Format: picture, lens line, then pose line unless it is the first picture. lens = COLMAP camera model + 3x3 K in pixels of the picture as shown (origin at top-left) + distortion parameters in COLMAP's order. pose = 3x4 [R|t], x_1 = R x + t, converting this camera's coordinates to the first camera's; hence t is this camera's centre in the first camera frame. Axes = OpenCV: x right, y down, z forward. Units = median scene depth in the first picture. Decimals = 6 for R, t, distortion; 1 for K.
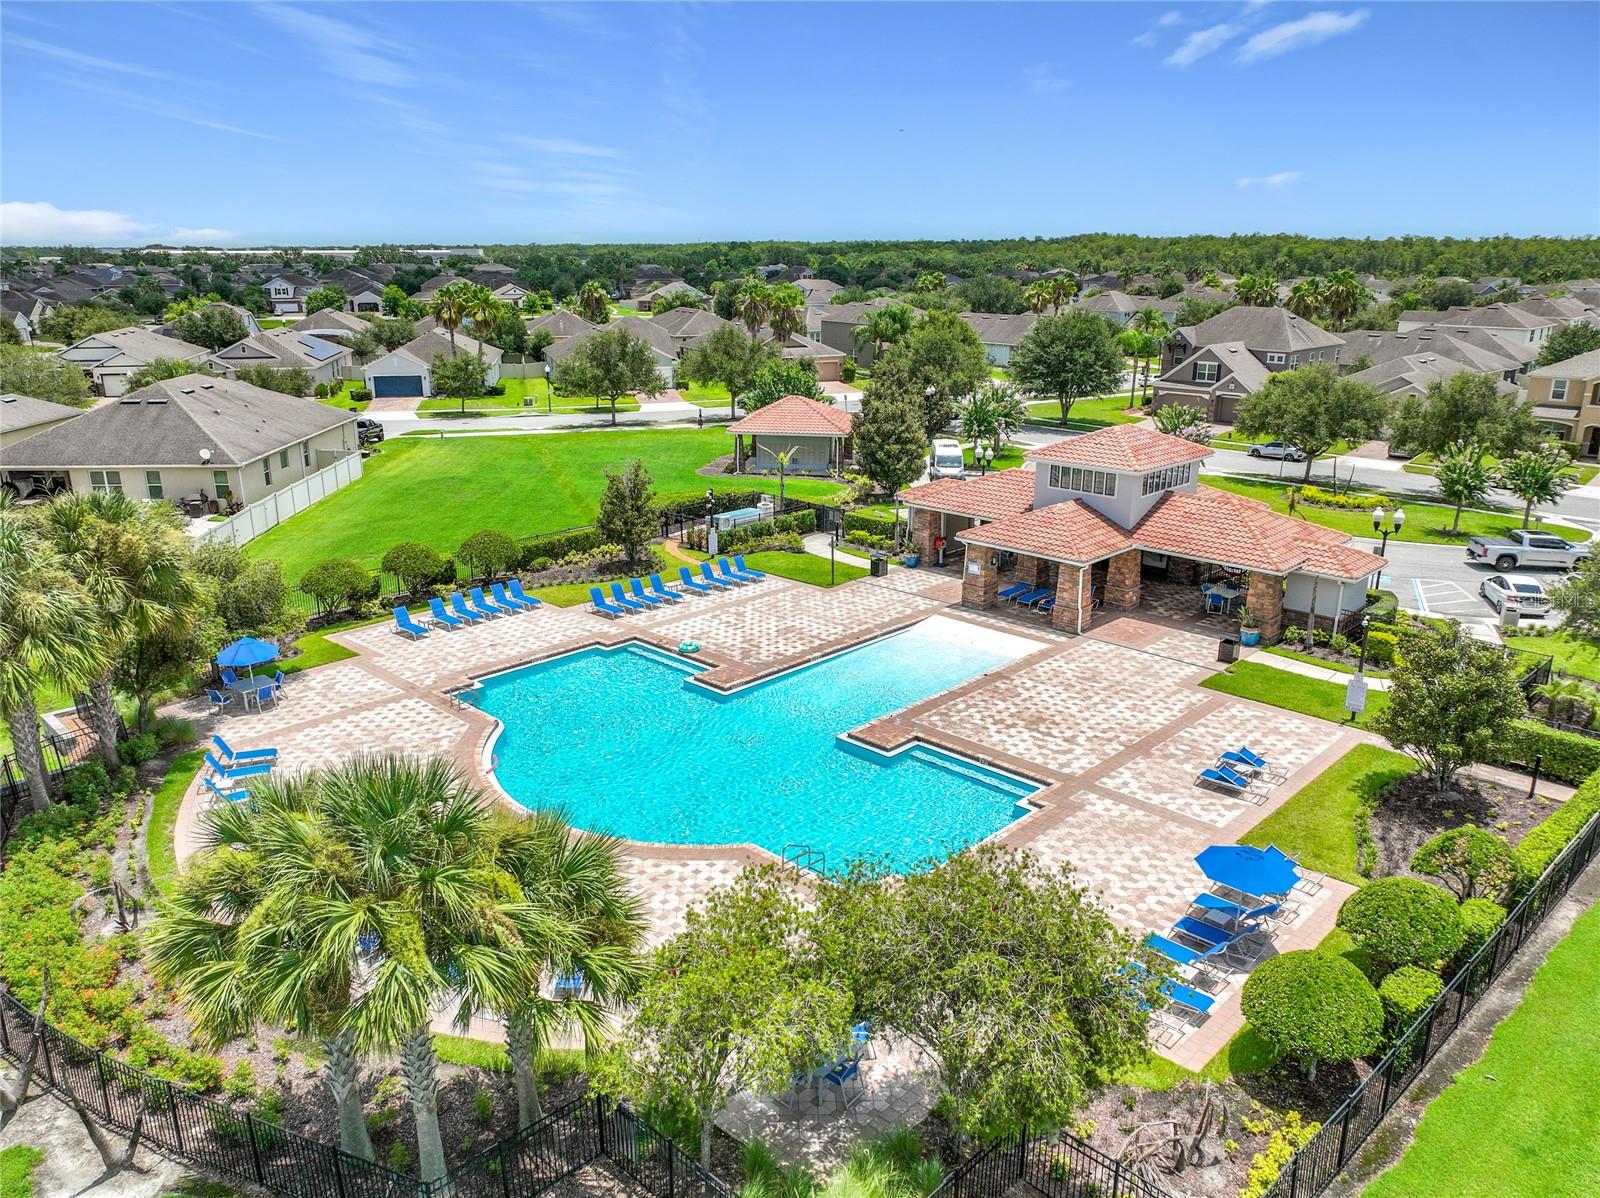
lens RADIAL K [[1180.5, 0, 801.2], [0, 1180.5, 543.5], [0, 0, 1]] dist [-0.011139, -0.001597]
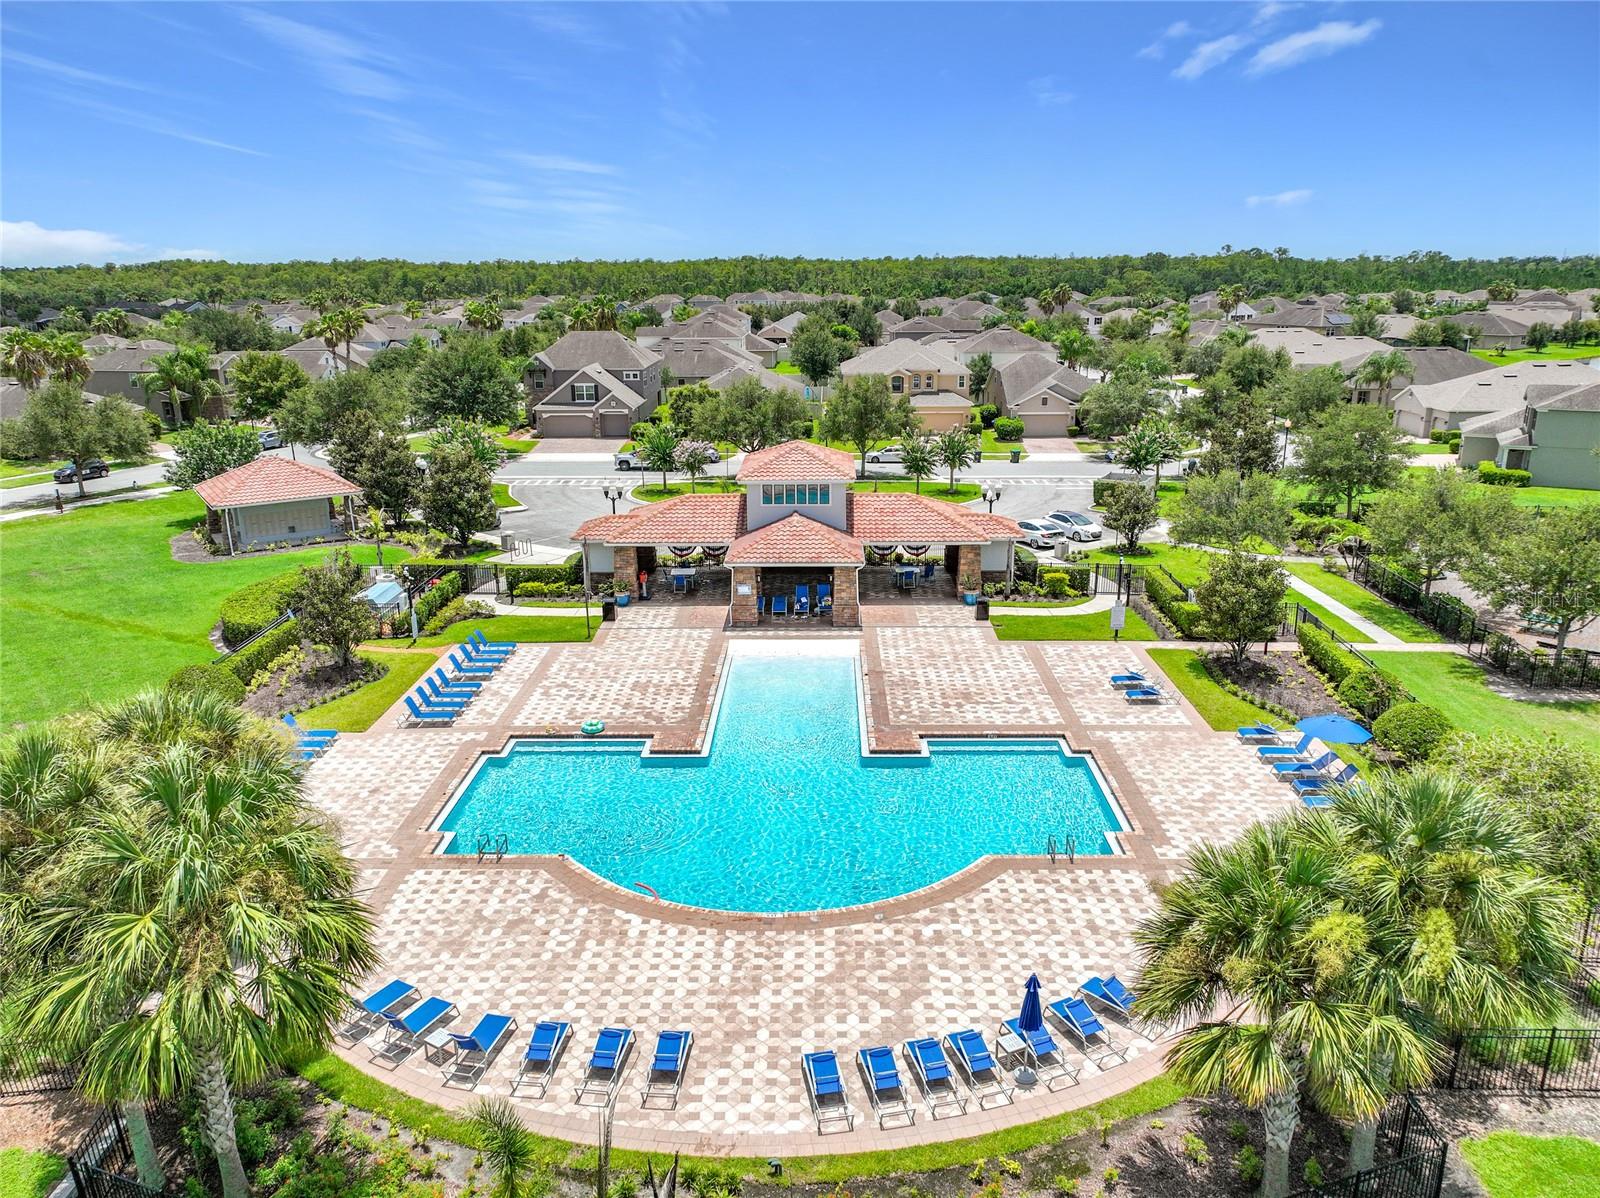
lens RADIAL K [[1131.0, 0, 799.8], [0, 1131.0, 635.5], [0, 0, 1]] dist [-0.003858, 0.044523]
pose [[0.738232, -0.216275, 0.638935, -0.483770], [0.175295, 0.976174, 0.127891, -0.060707], [-0.651371, 0.017589, 0.758555, 0.211206]]
